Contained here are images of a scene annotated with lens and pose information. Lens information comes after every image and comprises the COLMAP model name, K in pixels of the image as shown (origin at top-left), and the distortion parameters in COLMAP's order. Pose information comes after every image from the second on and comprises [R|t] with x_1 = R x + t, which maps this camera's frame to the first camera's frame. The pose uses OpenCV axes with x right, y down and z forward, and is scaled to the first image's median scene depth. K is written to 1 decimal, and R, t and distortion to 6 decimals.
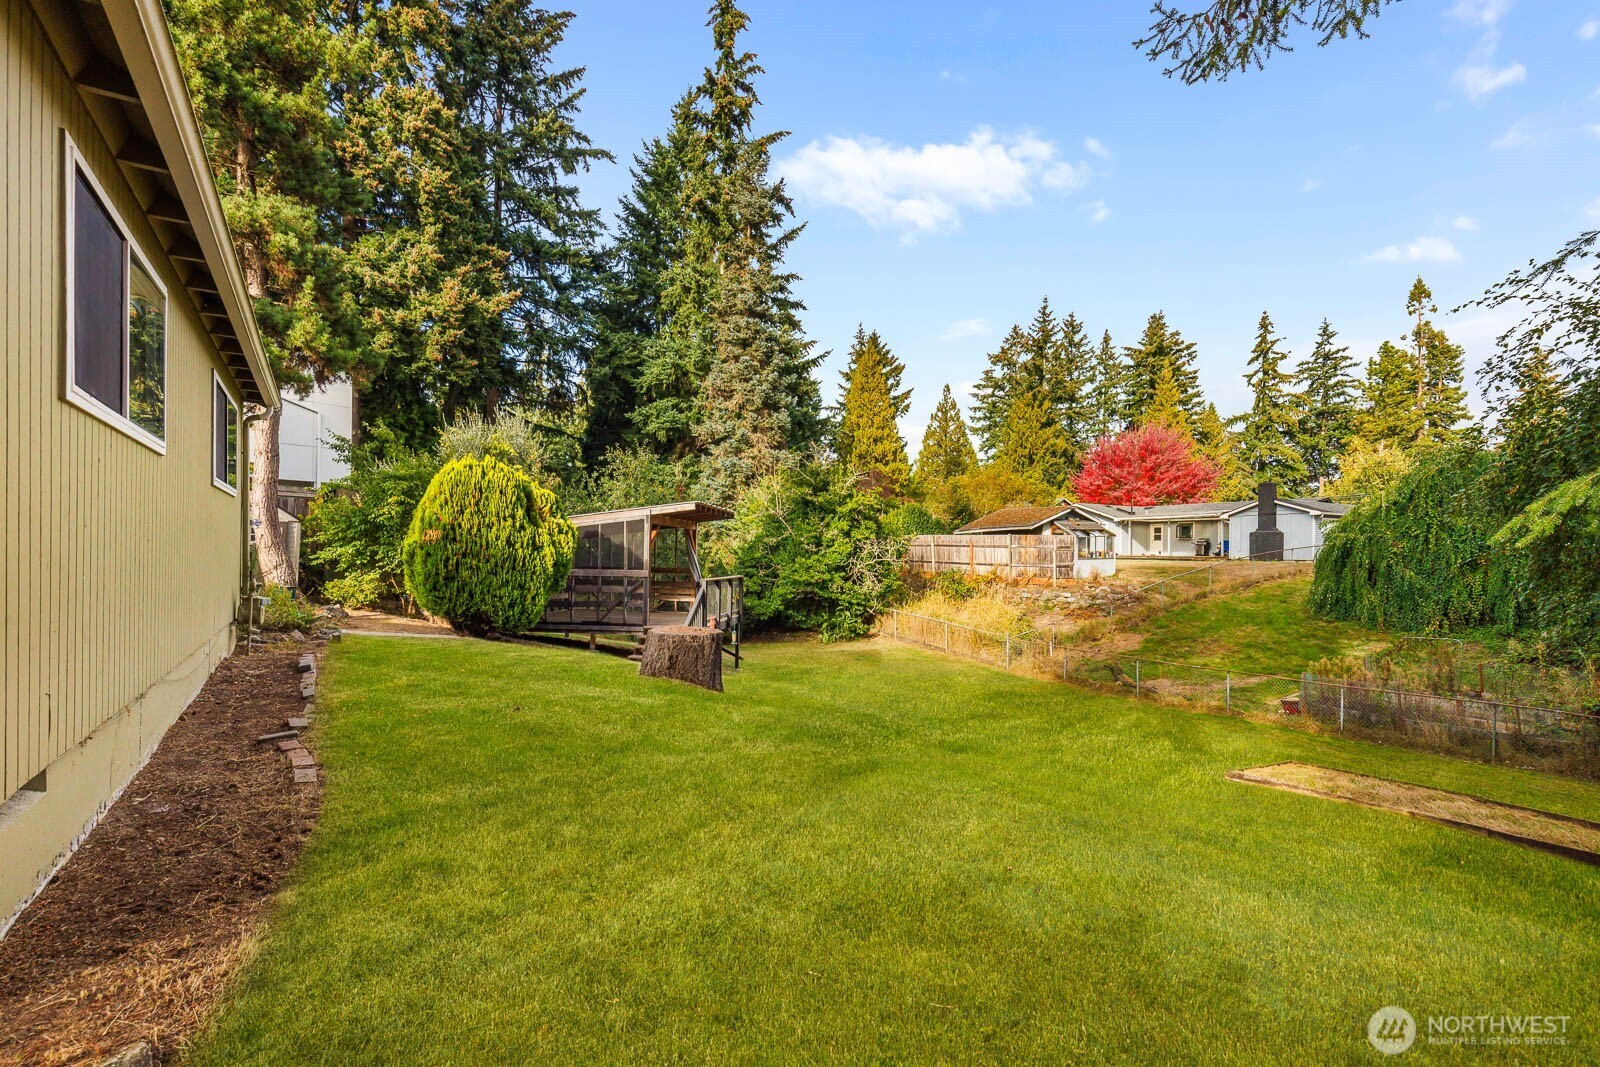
lens RADIAL K [[748.9, 0, 769.7], [0, 748.9, 543.2], [0, 0, 1]] dist [0.004716, 0.000307]
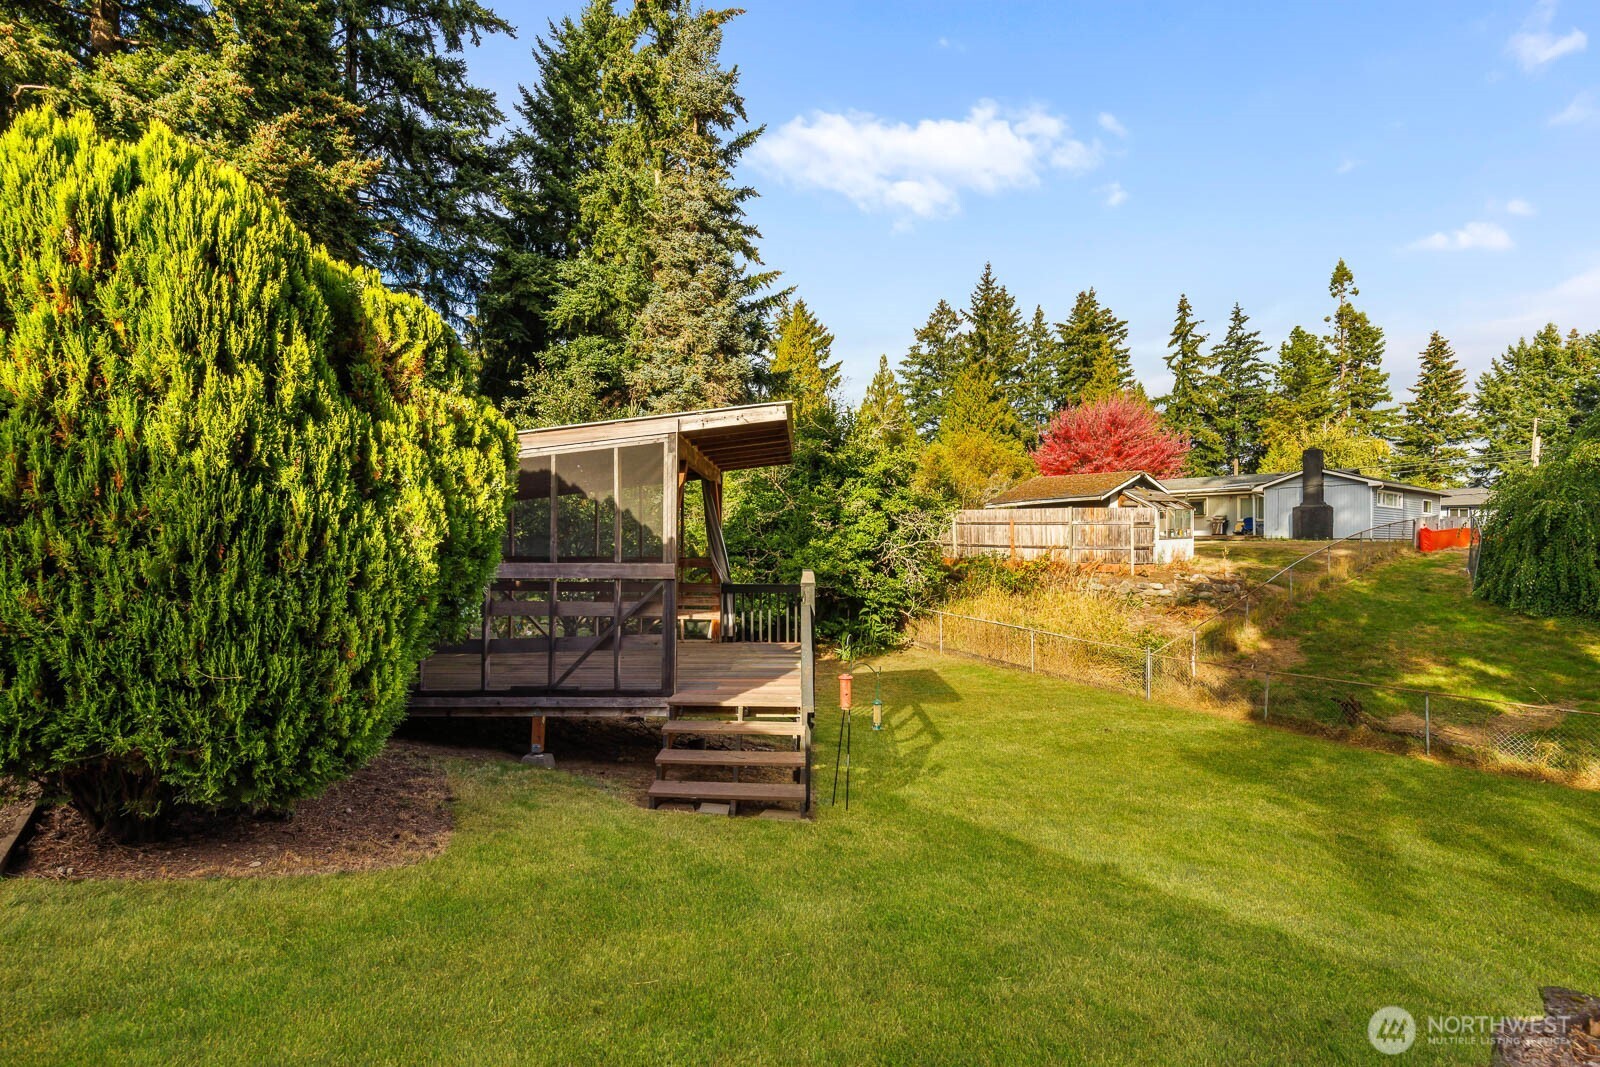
lens RADIAL K [[748.9, 0, 786.6], [0, 748.9, 529.1], [0, 0, 1]] dist [0.004716, 0.000307]
pose [[0.987248, -0.007361, 0.159021, -0.058582], [0.007653, 0.999970, -0.001222, 0.006242], [-0.159007, 0.002423, 0.987275, 0.200952]]
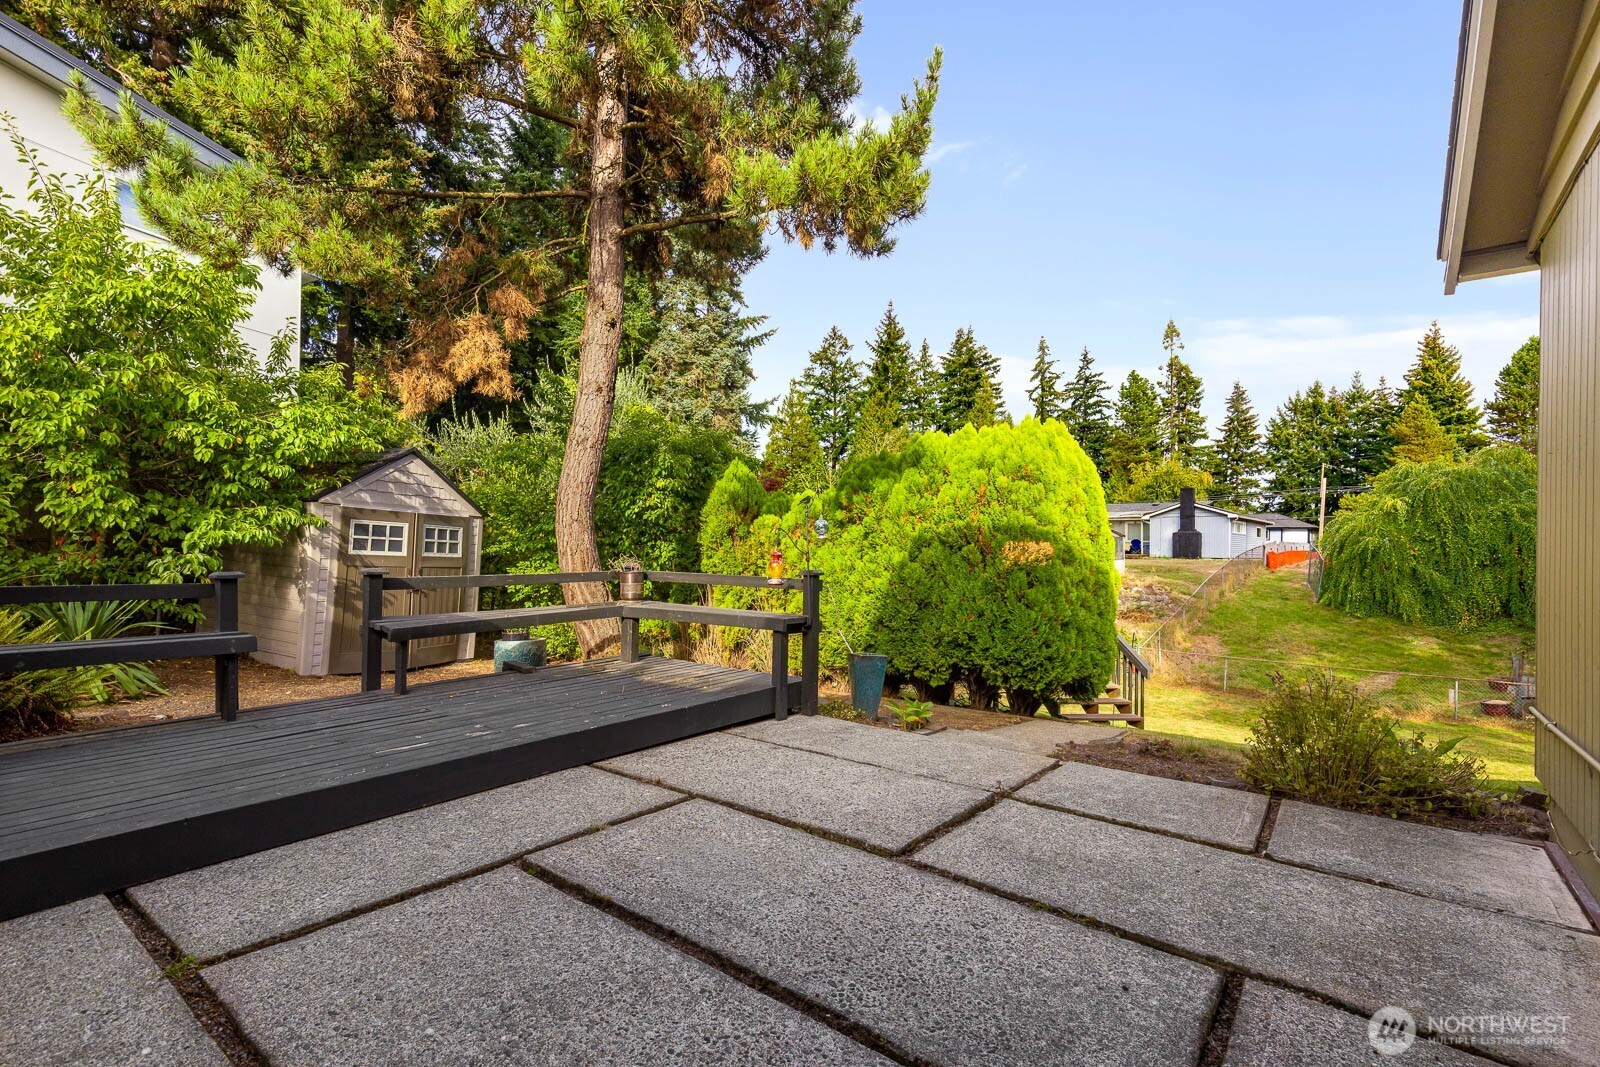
lens RADIAL K [[748.9, 0, 787.4], [0, 748.9, 530.7], [0, 0, 1]] dist [0.004716, 0.000307]
pose [[0.936947, 0.004670, 0.349442, -0.220684], [-0.002411, 0.999973, -0.006899, -0.006824], [-0.349464, 0.005621, 0.936933, 0.145590]]
